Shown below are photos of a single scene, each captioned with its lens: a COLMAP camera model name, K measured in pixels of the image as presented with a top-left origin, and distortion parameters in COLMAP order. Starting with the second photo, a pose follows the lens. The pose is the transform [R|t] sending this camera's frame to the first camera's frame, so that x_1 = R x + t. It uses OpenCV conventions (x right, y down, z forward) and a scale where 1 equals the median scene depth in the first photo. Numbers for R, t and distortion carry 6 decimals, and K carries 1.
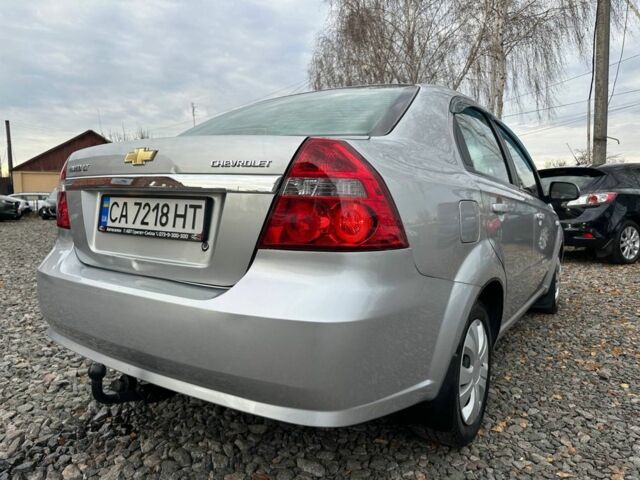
lens RADIAL K [[475.8, 0, 320.0], [0, 475.8, 240.0], [0, 0, 1]] dist [-0.009979, -0.003876]
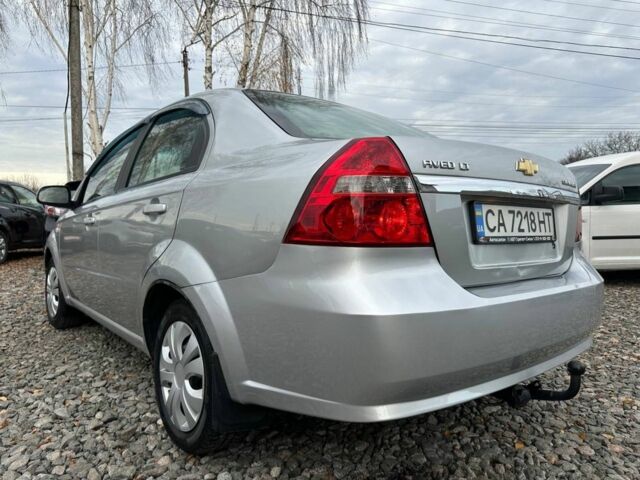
lens RADIAL K [[475.8, 0, 320.0], [0, 475.8, 240.0], [0, 0, 1]] dist [-0.009979, -0.003876]
pose [[0.272913, -0.051106, 0.960680, -1.460198], [0.076145, 0.996603, 0.031385, -0.078549], [-0.959021, 0.064586, 0.275877, 1.106676]]
